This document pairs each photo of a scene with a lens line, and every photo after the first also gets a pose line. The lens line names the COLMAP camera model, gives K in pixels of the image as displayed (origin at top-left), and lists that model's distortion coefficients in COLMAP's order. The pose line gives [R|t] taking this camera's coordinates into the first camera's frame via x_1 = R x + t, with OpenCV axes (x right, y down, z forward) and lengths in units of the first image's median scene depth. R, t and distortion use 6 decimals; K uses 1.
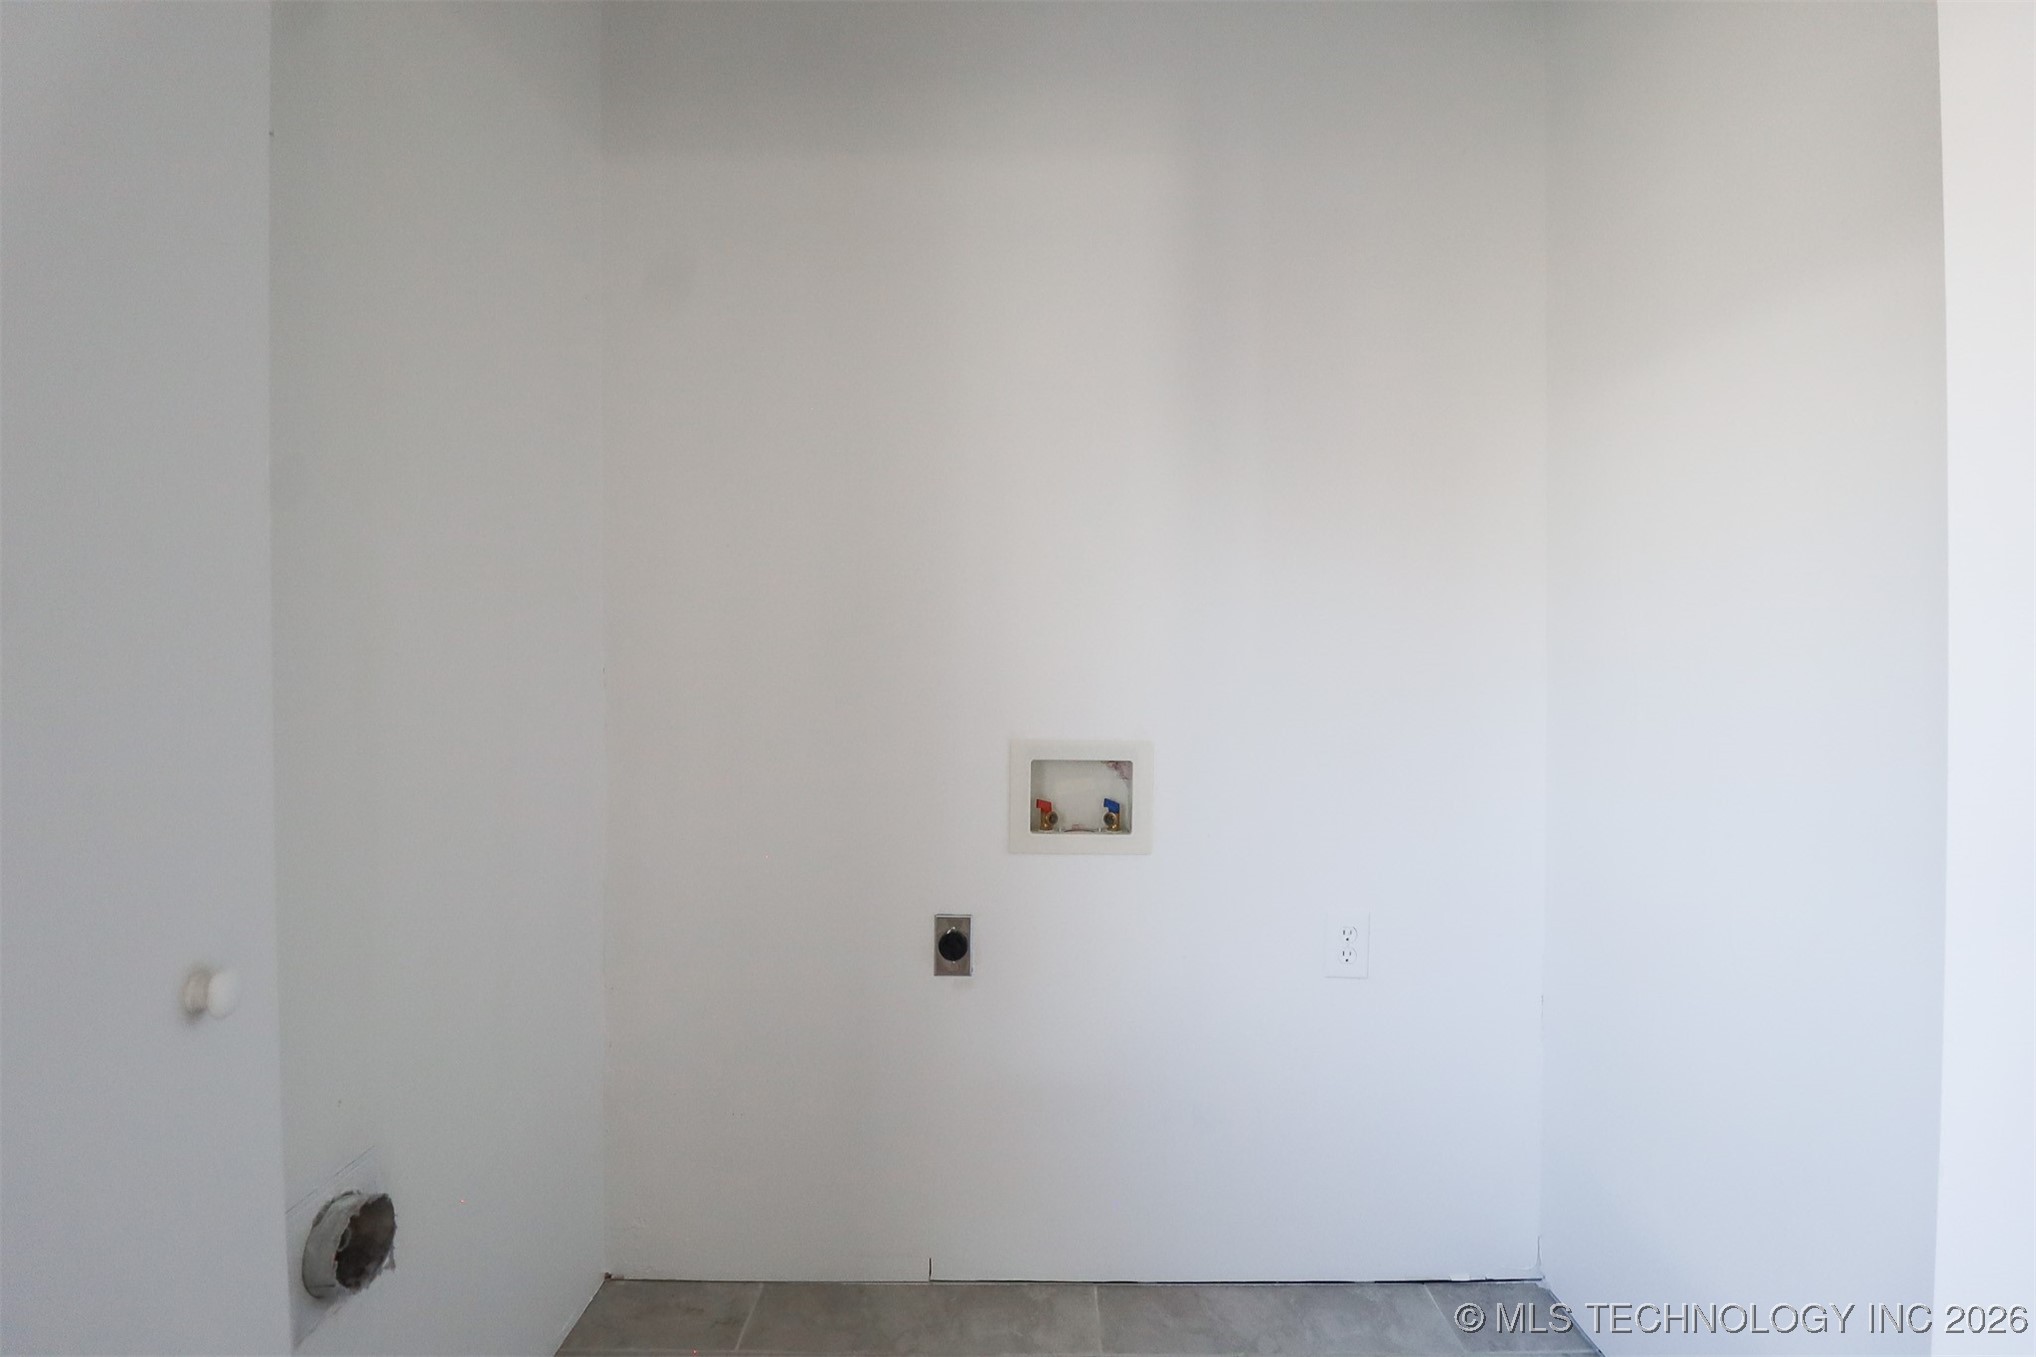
lens RADIAL K [[946.3, 0, 1031.8], [0, 946.3, 648.8], [0, 0, 1]] dist [-0.000603, -0.011752]
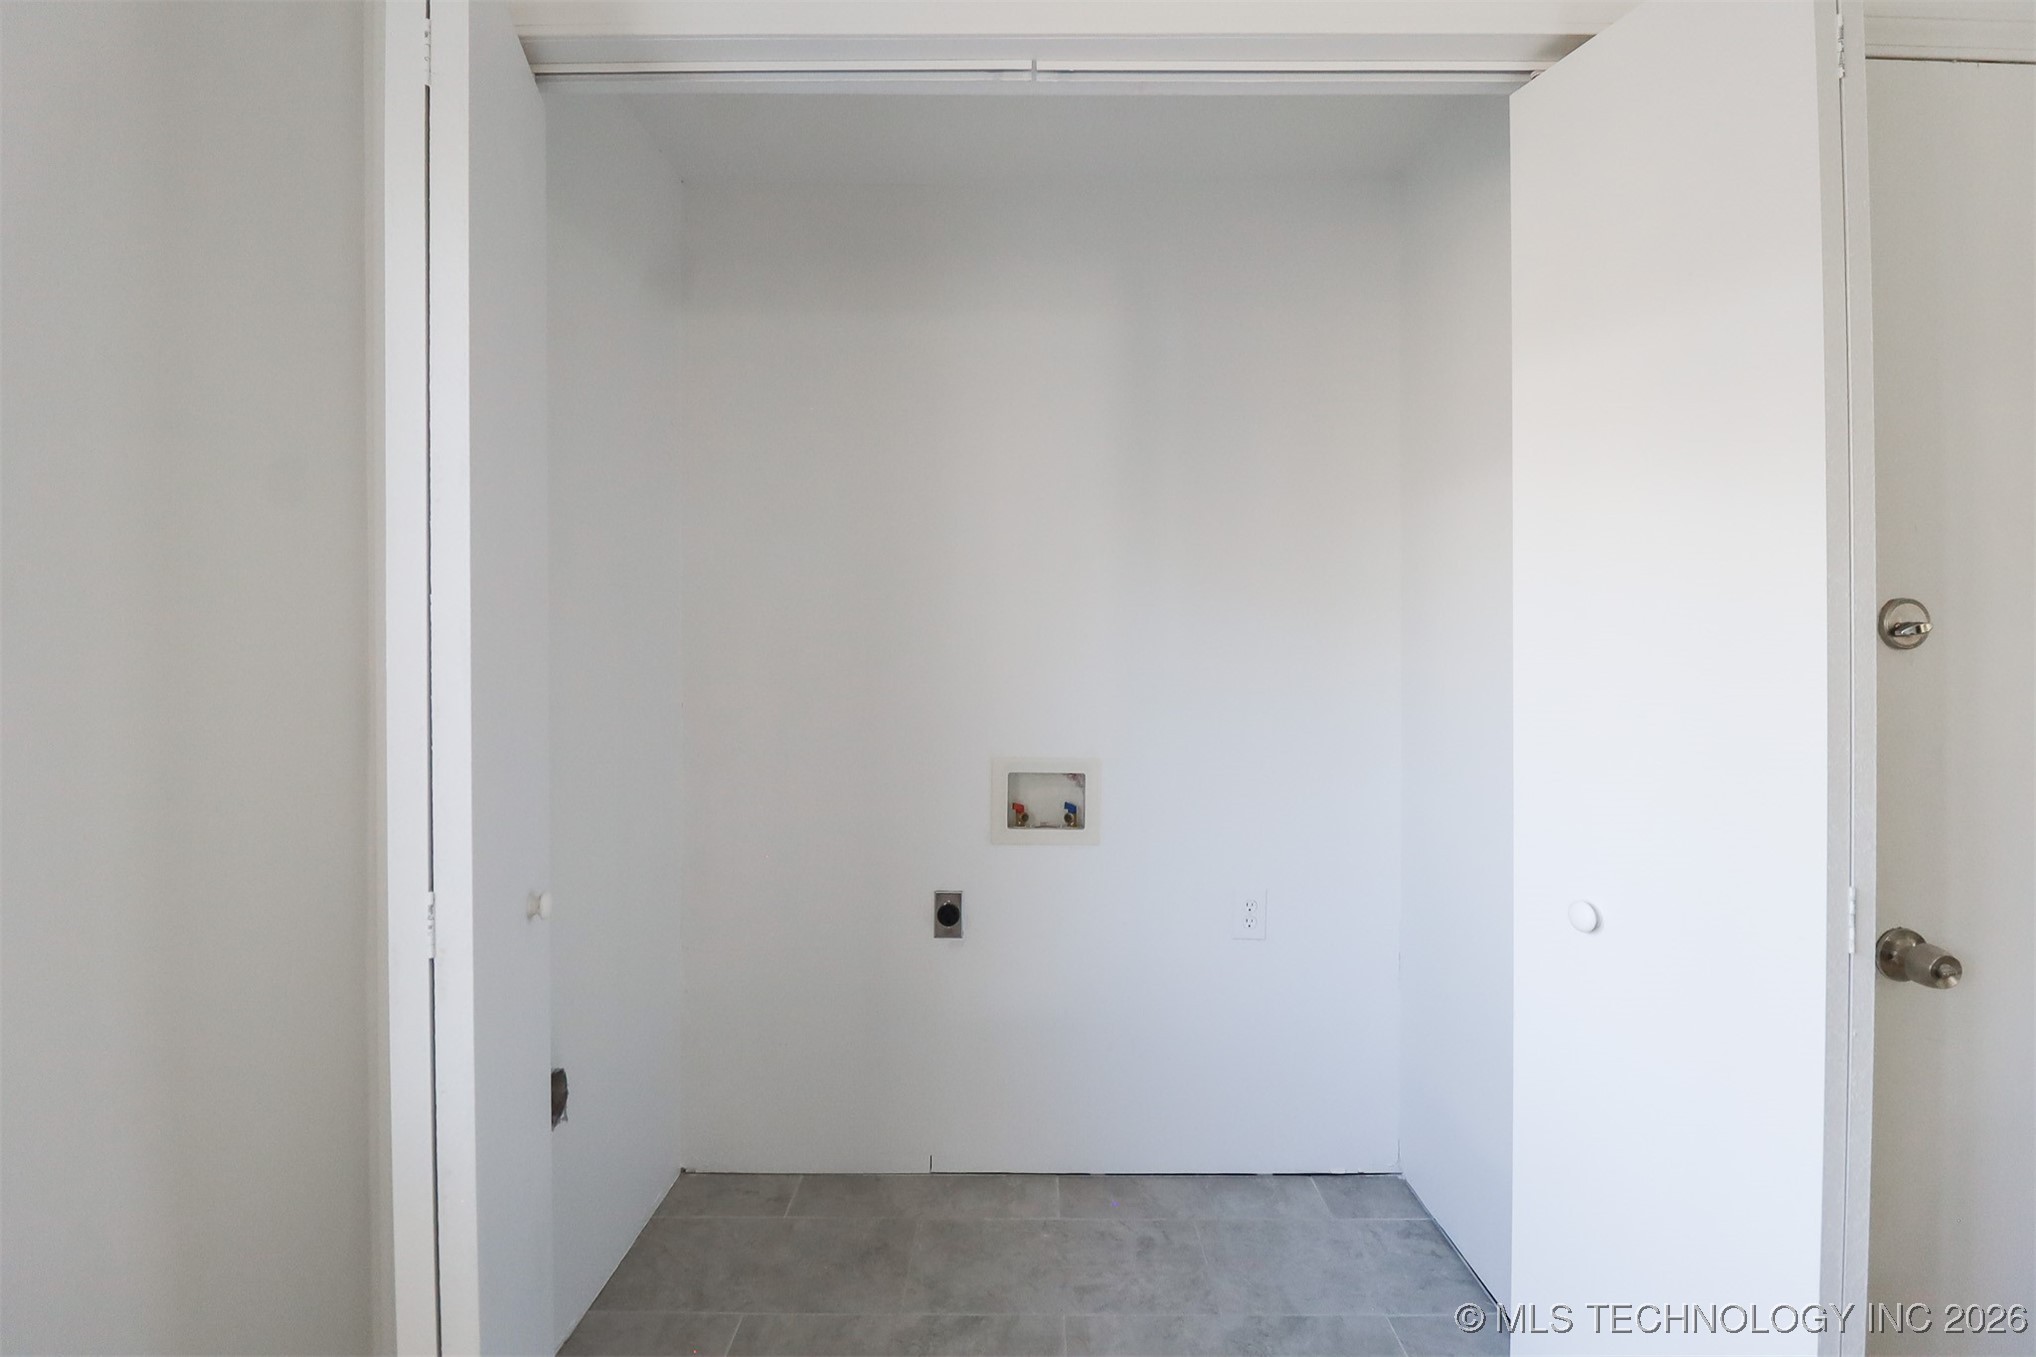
lens RADIAL K [[946.3, 0, 1031.8], [0, 946.3, 648.8], [0, 0, 1]] dist [-0.000603, -0.011752]
pose [[0.999996, -0.001350, -0.002397, 0.036029], [0.001334, 0.999979, -0.006404, -0.045877], [0.002406, 0.006401, 0.999977, -0.312345]]
